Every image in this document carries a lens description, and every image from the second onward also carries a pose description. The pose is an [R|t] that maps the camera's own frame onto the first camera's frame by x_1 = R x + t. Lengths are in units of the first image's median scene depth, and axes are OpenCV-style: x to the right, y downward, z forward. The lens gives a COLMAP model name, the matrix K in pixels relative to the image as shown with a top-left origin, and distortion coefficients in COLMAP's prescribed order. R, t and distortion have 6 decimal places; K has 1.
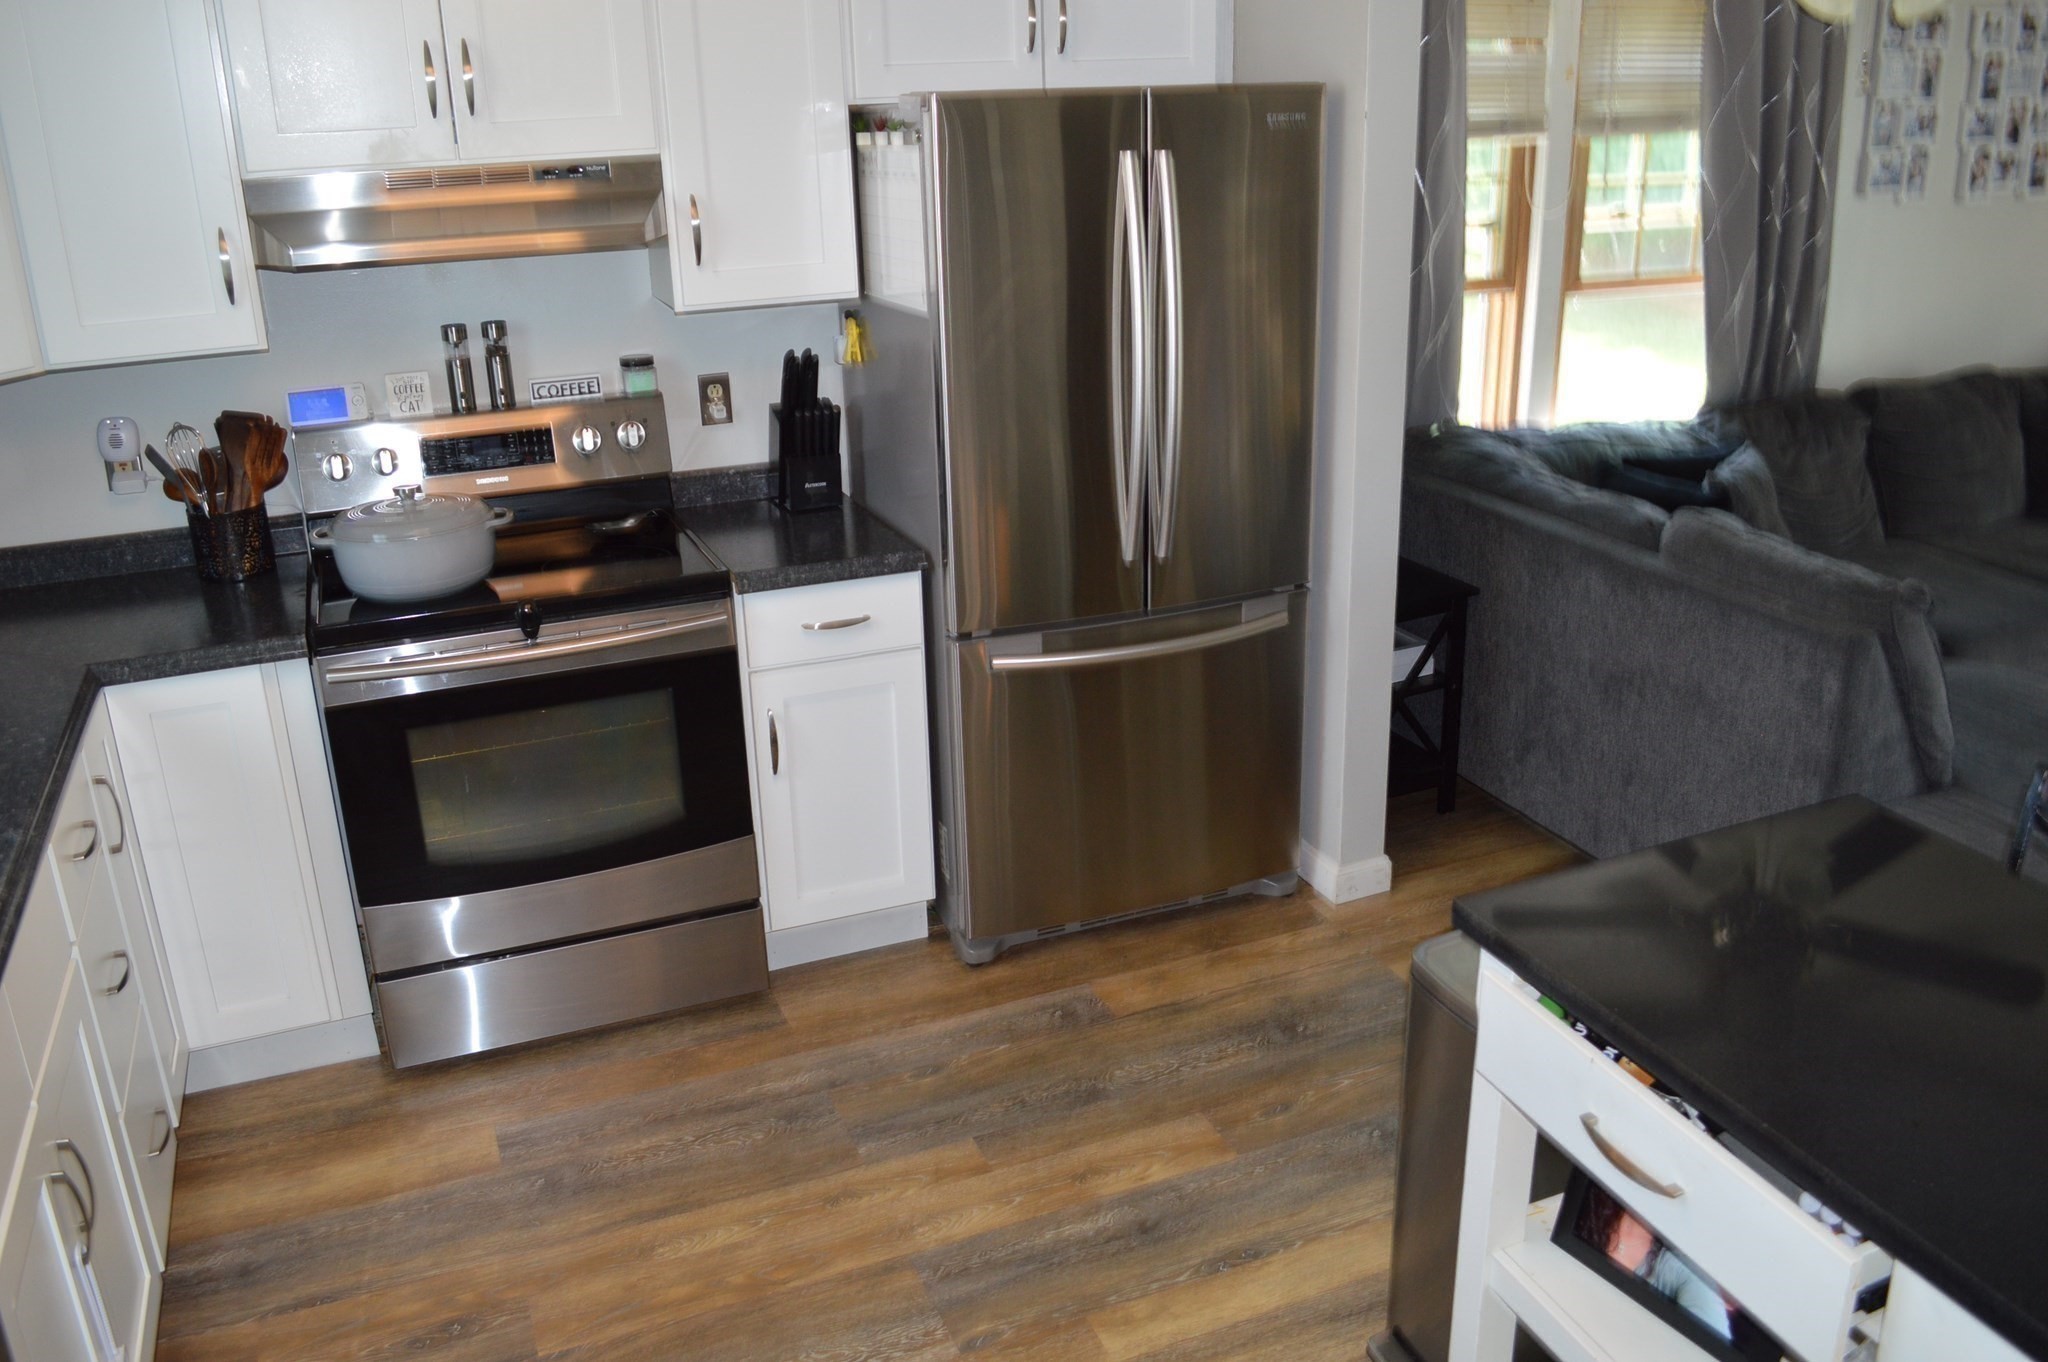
lens RADIAL K [[1625.9, 0, 1018.5], [0, 1625.9, 673.2], [0, 0, 1]] dist [-0.082979, 0.012123]
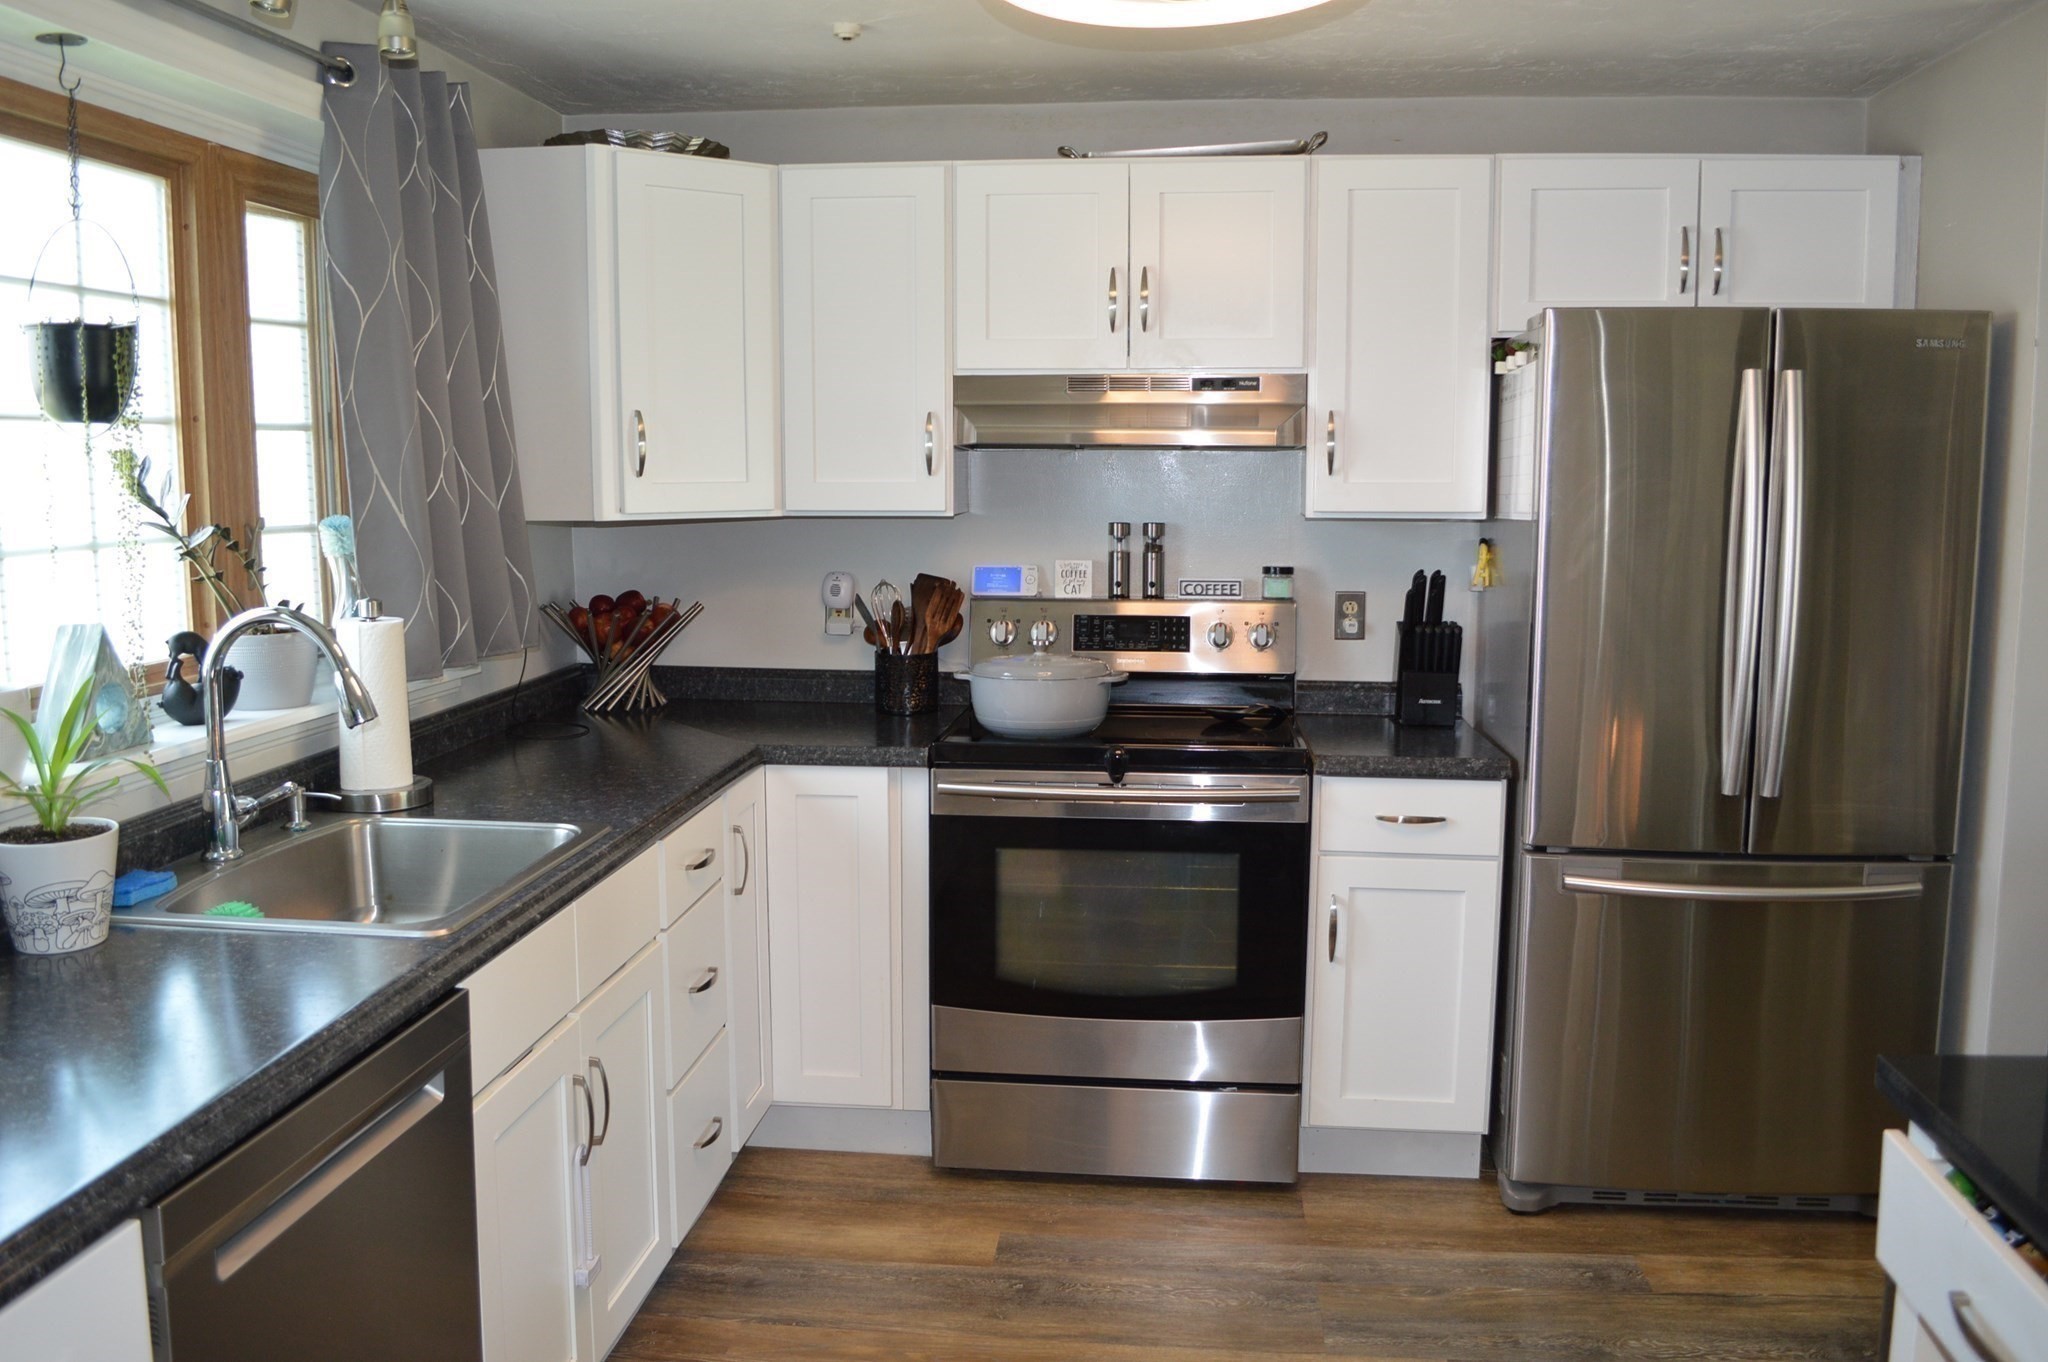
lens RADIAL K [[1625.9, 0, 1026.3], [0, 1625.9, 675.6], [0, 0, 1]] dist [-0.082979, 0.012123]
pose [[0.879705, 0.087550, -0.467390, 0.135687], [-0.185061, 0.968449, -0.166909, 0.092126], [0.438031, 0.233326, 0.868152, 0.003244]]
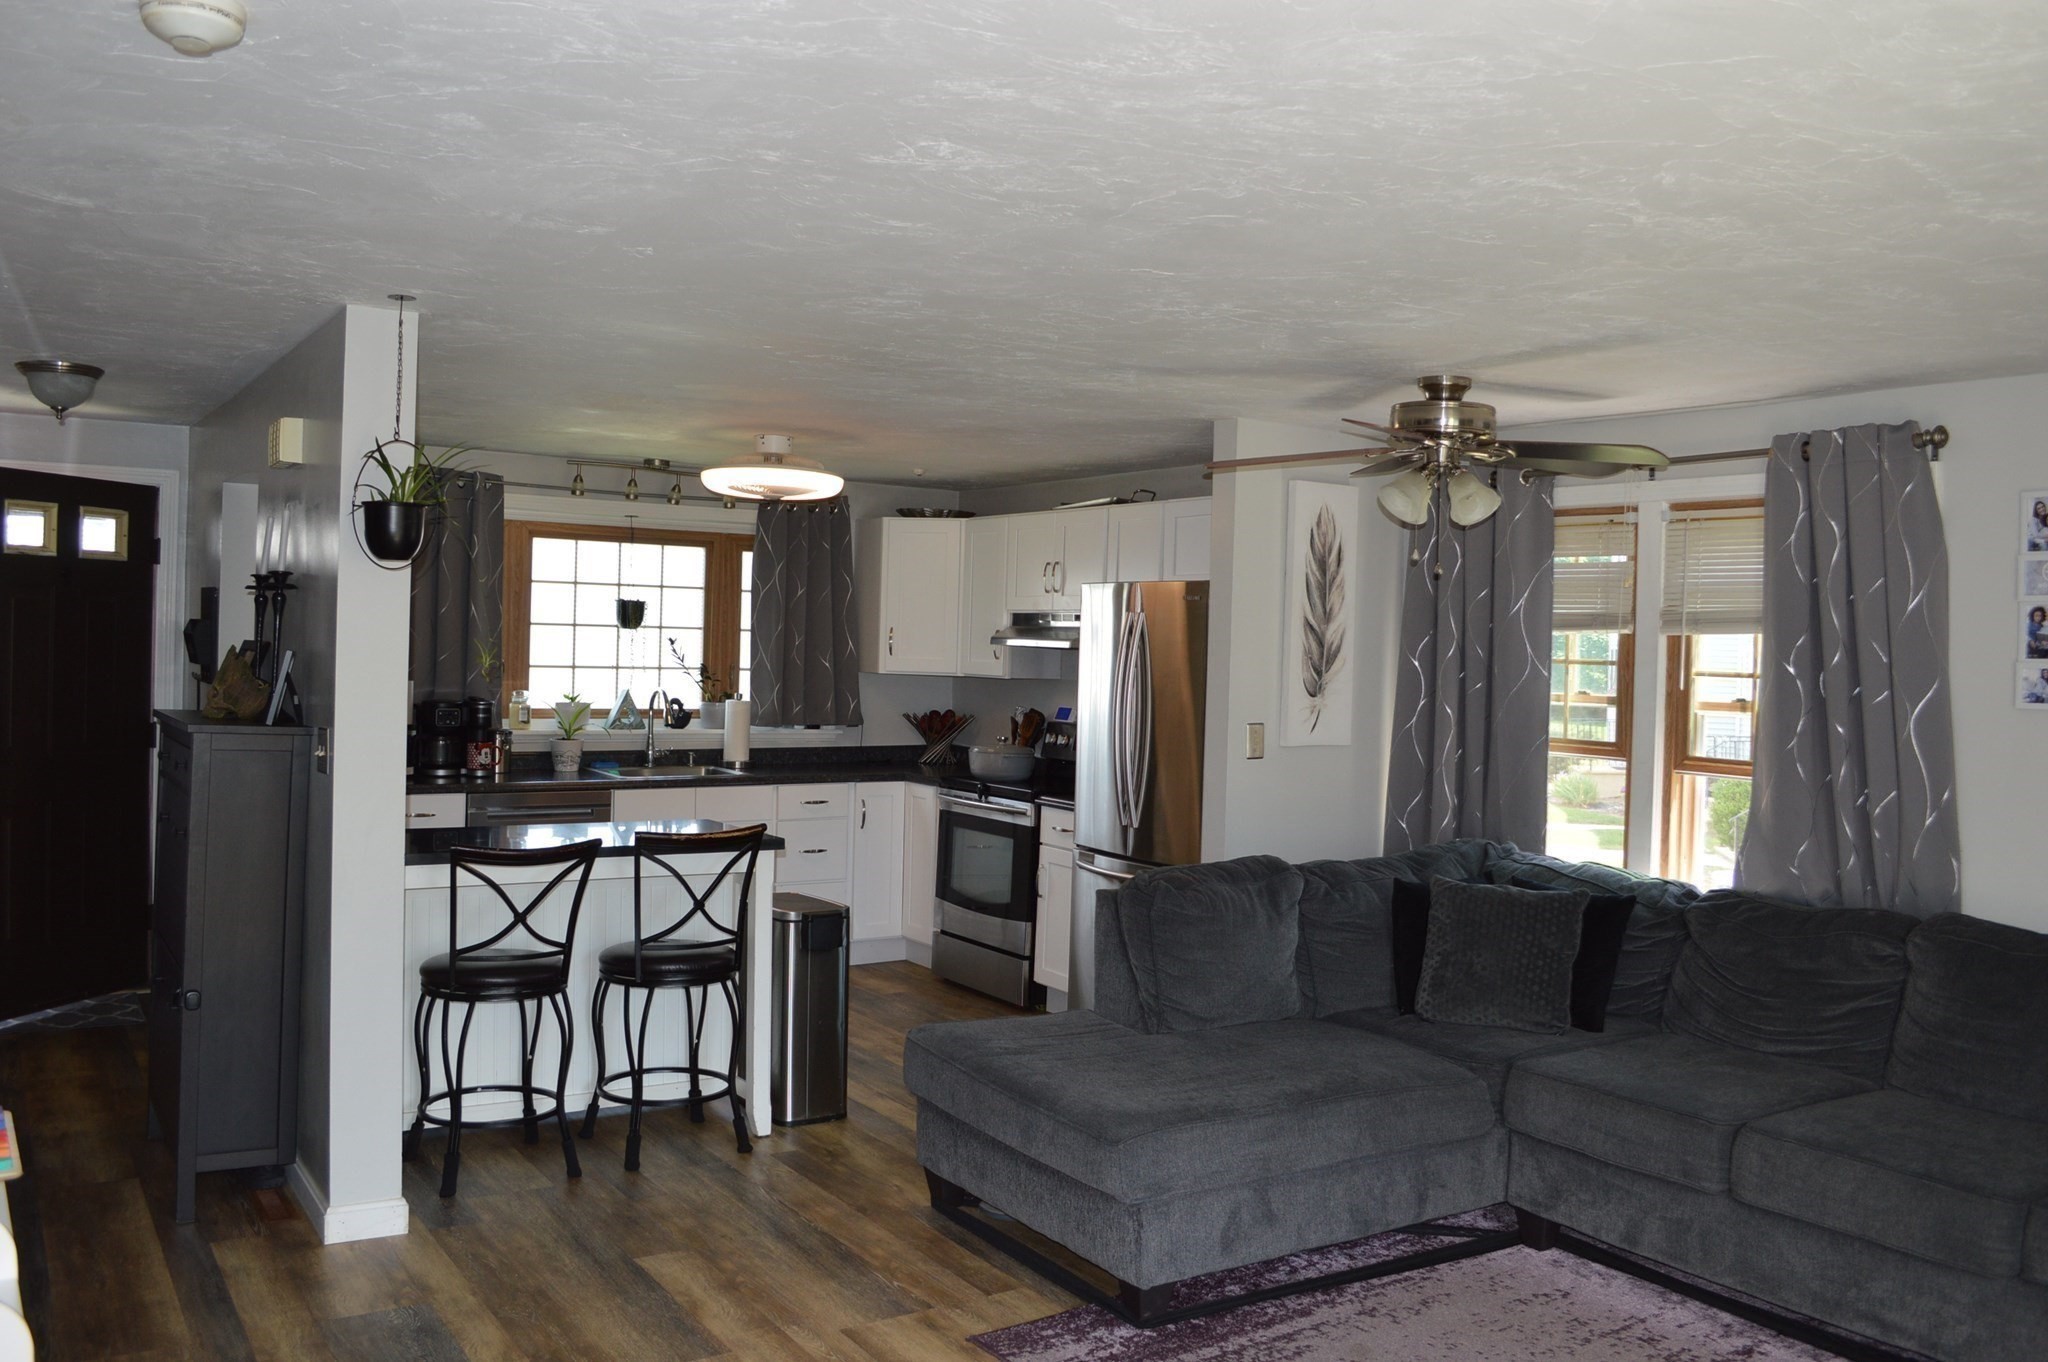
lens RADIAL K [[1625.9, 0, 1026.8], [0, 1625.9, 667.3], [0, 0, 1]] dist [-0.082979, 0.012123]
pose [[0.199519, 0.045037, -0.978859, 1.826621], [-0.370080, 0.928424, -0.032716, -0.133625], [0.907322, 0.368783, 0.201905, 0.455443]]
